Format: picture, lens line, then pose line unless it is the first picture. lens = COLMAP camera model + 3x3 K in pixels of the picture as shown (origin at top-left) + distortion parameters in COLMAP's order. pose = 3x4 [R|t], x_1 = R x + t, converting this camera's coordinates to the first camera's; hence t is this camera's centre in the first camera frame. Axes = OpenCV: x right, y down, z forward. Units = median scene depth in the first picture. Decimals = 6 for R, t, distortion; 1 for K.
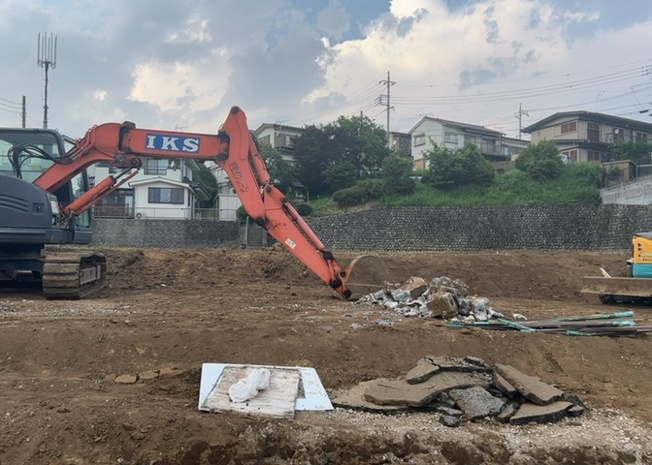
lens RADIAL K [[587.8, 0, 327.5], [0, 587.8, 240.0], [0, 0, 1]] dist [0.102498, -0.195195]
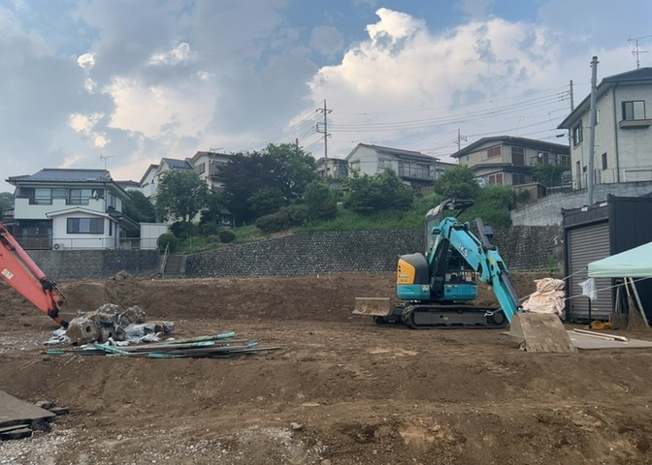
lens RADIAL K [[587.8, 0, 327.5], [0, 587.8, 240.0], [0, 0, 1]] dist [0.102498, -0.195195]
pose [[0.998850, -0.021017, 0.043086, 0.371231], [0.022880, 0.998804, -0.043215, 0.004172], [-0.042126, 0.044151, 0.998136, -0.027002]]
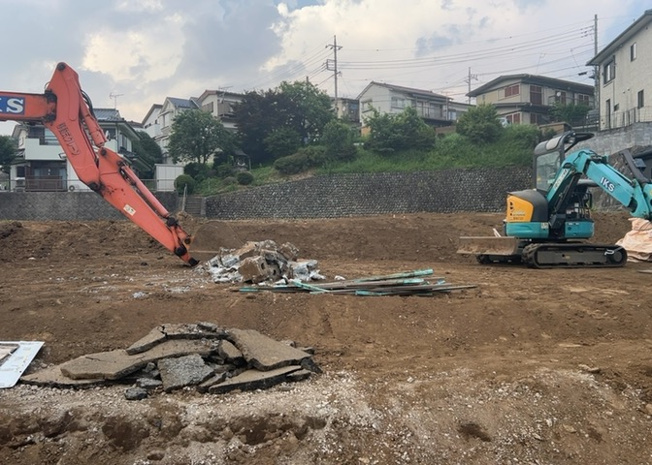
lens RADIAL K [[587.8, 0, 327.5], [0, 587.8, 240.0], [0, 0, 1]] dist [0.102498, -0.195195]
pose [[0.998060, -0.027090, 0.056052, 0.168668], [0.024154, 0.998334, 0.052409, 0.010164], [-0.057378, -0.050954, 0.997051, 0.029994]]
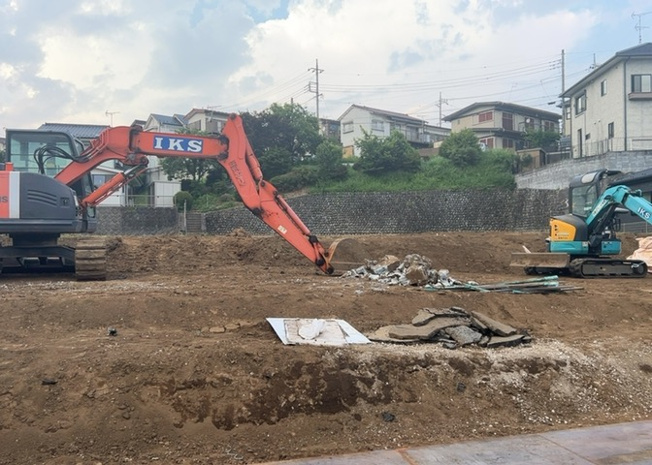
lens RADIAL K [[587.8, 0, 327.5], [0, 587.8, 240.0], [0, 0, 1]] dist [0.102498, -0.195195]
pose [[0.991417, -0.017722, 0.129534, -0.107852], [0.014215, 0.999508, 0.027946, -0.004111], [-0.129965, -0.025865, 0.991181, -0.163190]]
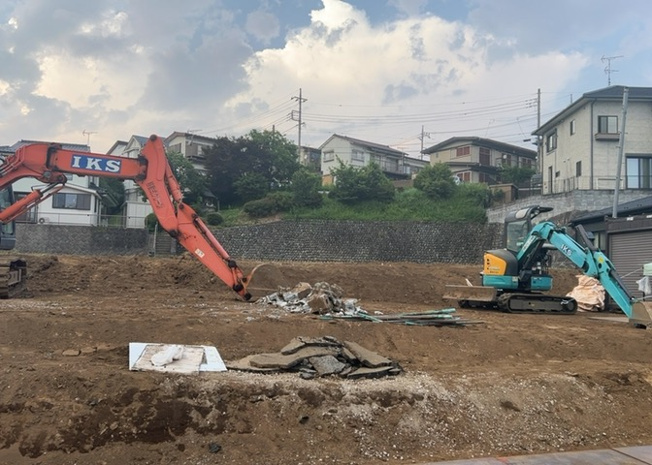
lens RADIAL K [[587.8, 0, 327.5], [0, 587.8, 240.0], [0, 0, 1]] dist [0.102498, -0.195195]
pose [[0.988581, 0.023859, 0.148787, 0.011245], [-0.021258, 0.999592, -0.019053, -0.002732], [-0.149181, 0.015673, 0.988686, -0.172990]]
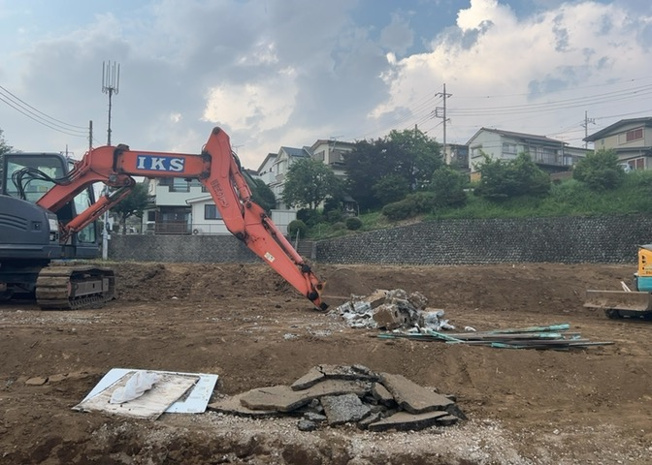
lens RADIAL K [[587.8, 0, 327.5], [0, 587.8, 240.0], [0, 0, 1]] dist [0.102498, -0.195195]
pose [[0.993212, -0.008304, -0.116018, 0.135733], [0.005469, 0.999679, -0.024728, 0.001601], [0.116186, 0.023926, 0.992939, -0.014807]]
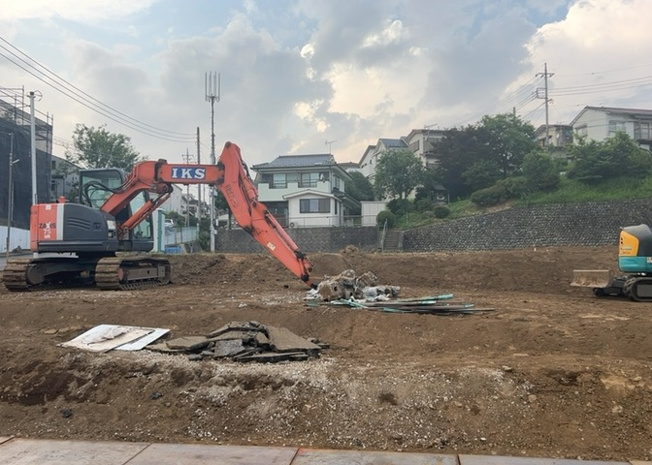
lens RADIAL K [[587.8, 0, 327.5], [0, 587.8, 240.0], [0, 0, 1]] dist [0.102498, -0.195195]
pose [[0.949437, -0.030838, -0.312439, 0.380975], [0.028763, 0.999523, -0.011249, 0.008635], [0.312637, 0.001693, 0.949871, -0.137035]]
